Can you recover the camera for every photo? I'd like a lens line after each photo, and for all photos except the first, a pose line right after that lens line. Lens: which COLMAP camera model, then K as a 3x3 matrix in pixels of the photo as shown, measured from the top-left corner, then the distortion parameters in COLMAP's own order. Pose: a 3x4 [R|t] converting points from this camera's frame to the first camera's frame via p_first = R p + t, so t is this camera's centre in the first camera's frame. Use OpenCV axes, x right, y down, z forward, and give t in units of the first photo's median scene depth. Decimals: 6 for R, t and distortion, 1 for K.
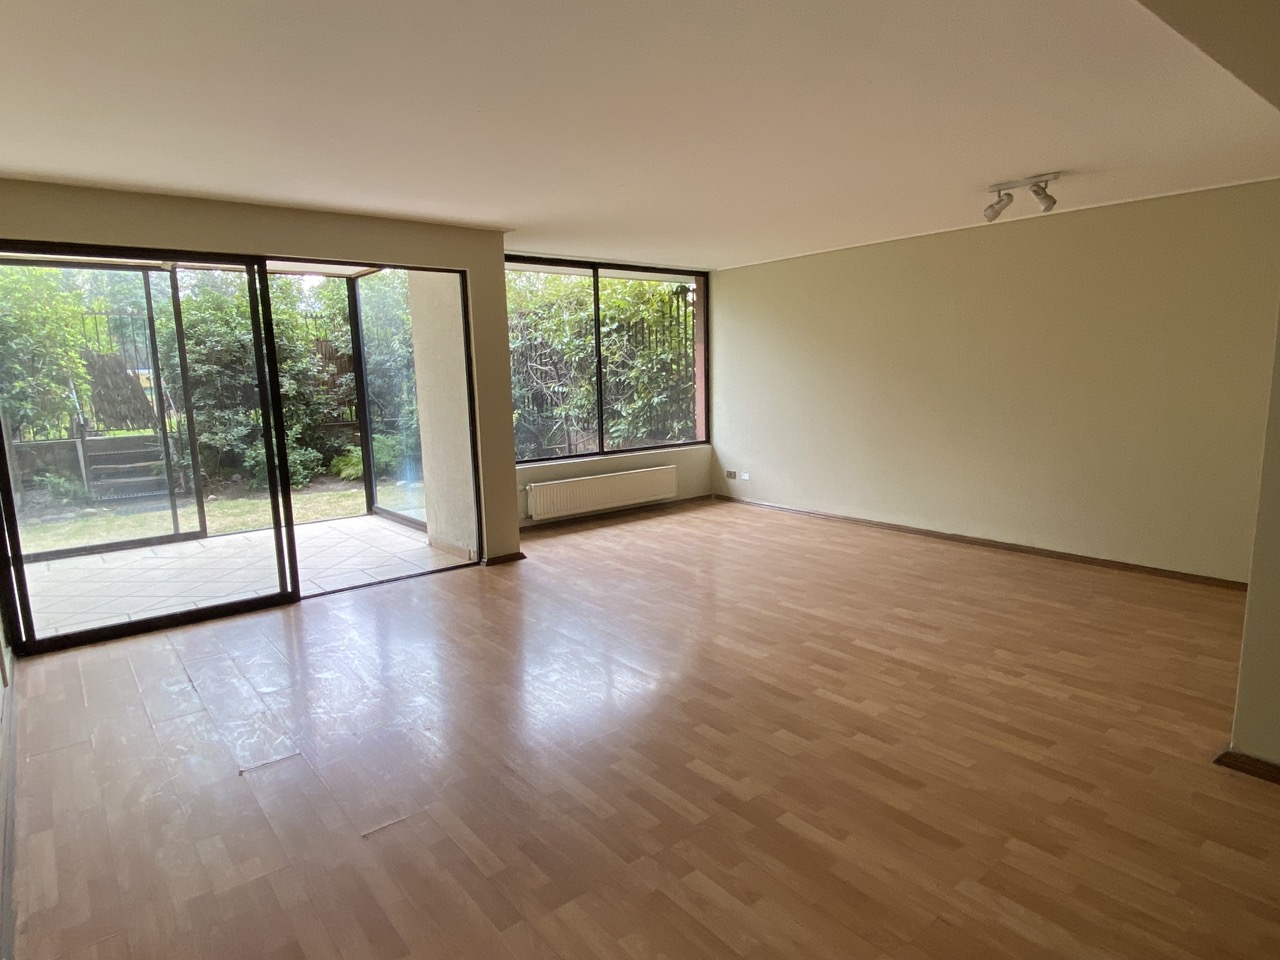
lens RADIAL K [[734.7, 0, 638.4], [0, 734.7, 482.3], [0, 0, 1]] dist [0.032126, -0.039437]
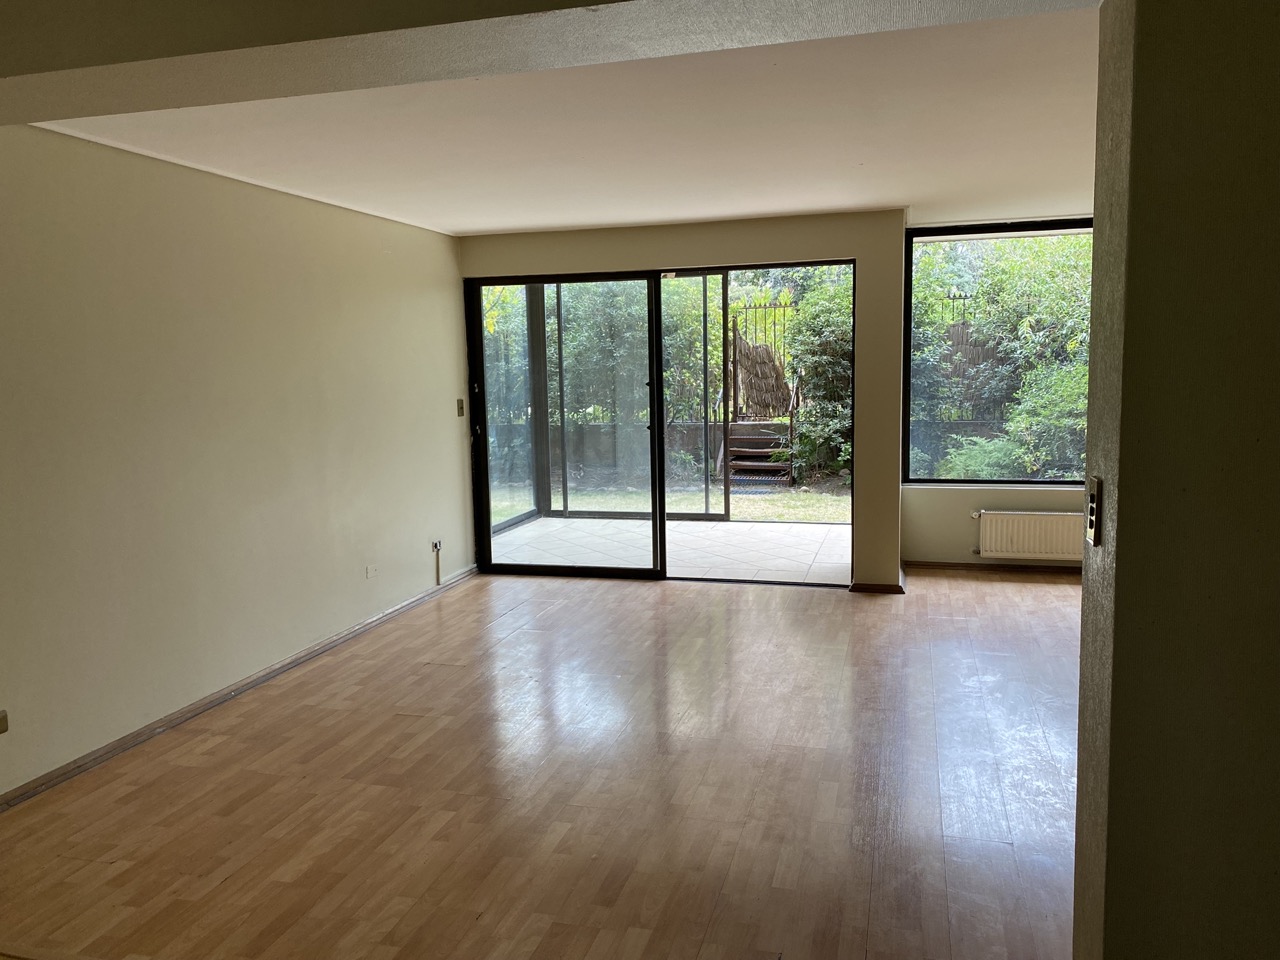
lens RADIAL K [[956.6, 0, 645.2], [0, 956.6, 478.1], [0, 0, 1]] dist [0.060487, -0.038832]
pose [[0.578521, 0.103760, -0.809041, 0.454903], [-0.116939, 0.992180, 0.043628, -0.033827], [0.807242, 0.069369, 0.586130, 0.095437]]
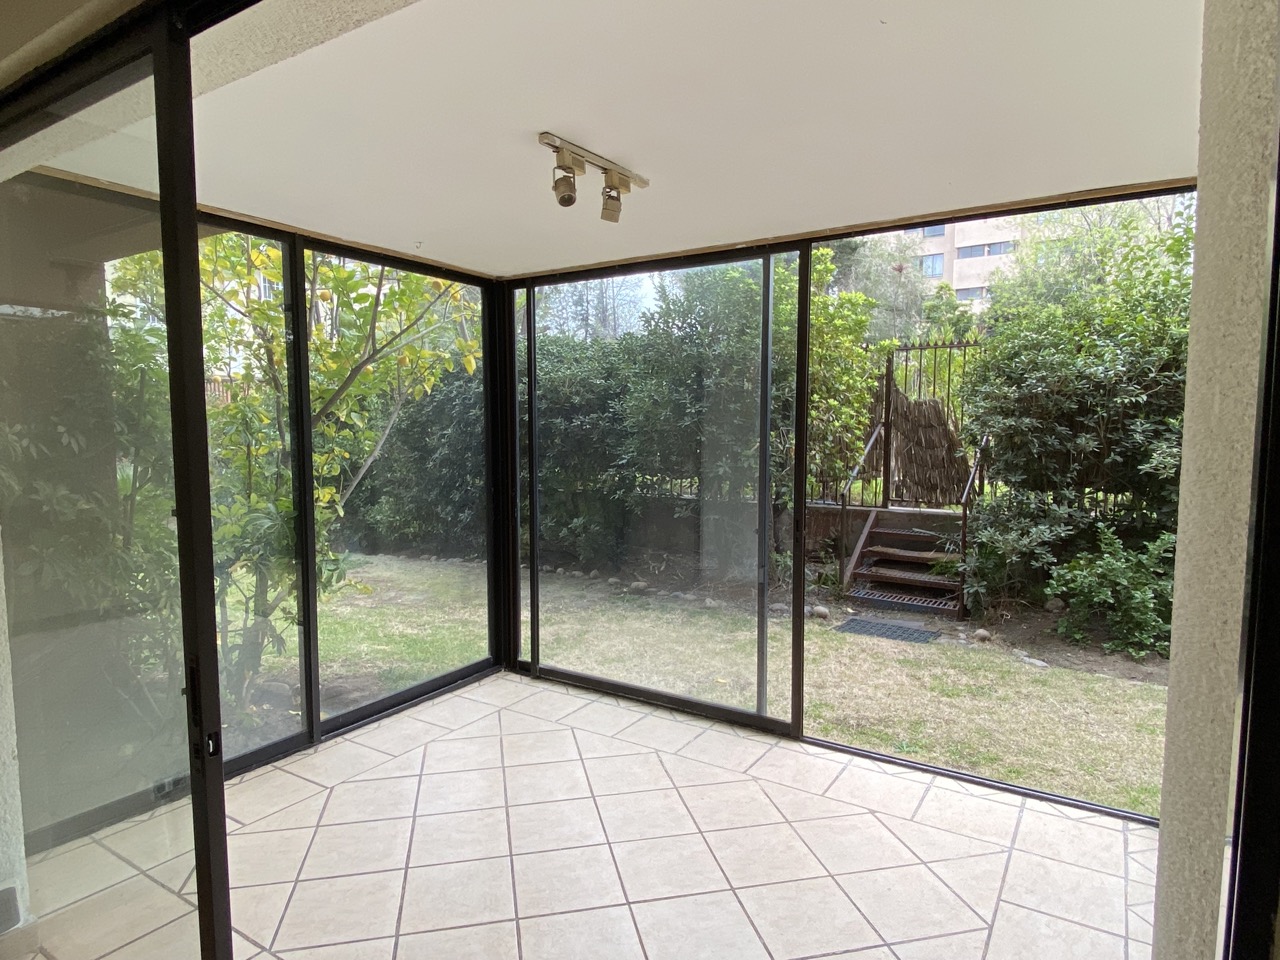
lens RADIAL K [[734.7, 0, 641.5], [0, 734.7, 479.0], [0, 0, 1]] dist [0.032126, -0.039437]
pose [[0.309732, 0.090791, -0.946479, -0.134179], [-0.153583, 0.987136, 0.044432, -0.119121], [0.938338, 0.131601, 0.319691, 0.705082]]
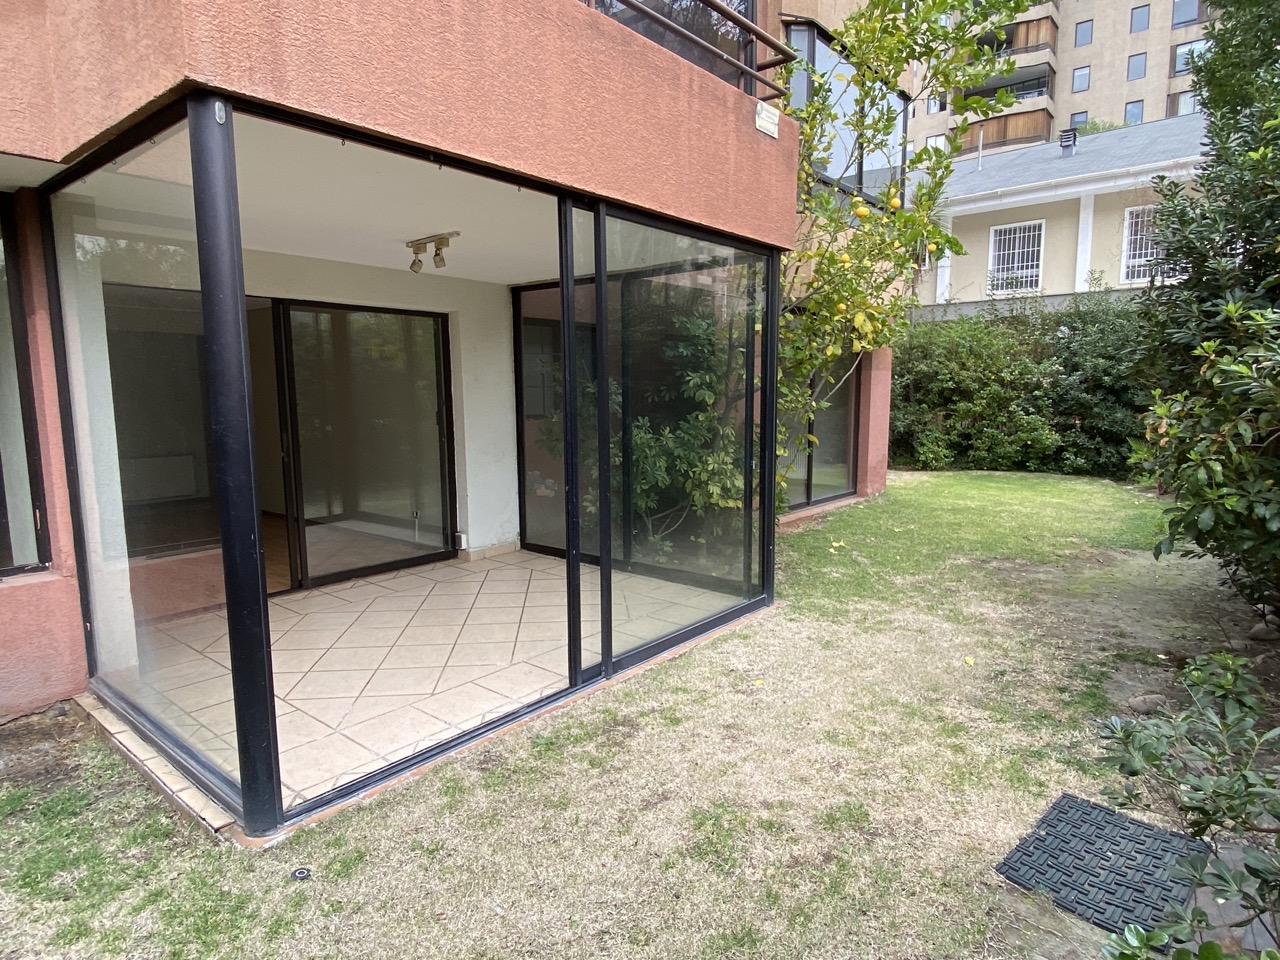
lens RADIAL K [[734.7, 0, 637.3], [0, 734.7, 483.4], [0, 0, 1]] dist [0.032126, -0.039437]
pose [[-0.982155, 0.049519, -0.181439, -0.538585], [-0.003405, 0.959875, 0.280408, -0.226234], [0.188044, 0.276022, -0.942577, 1.485288]]
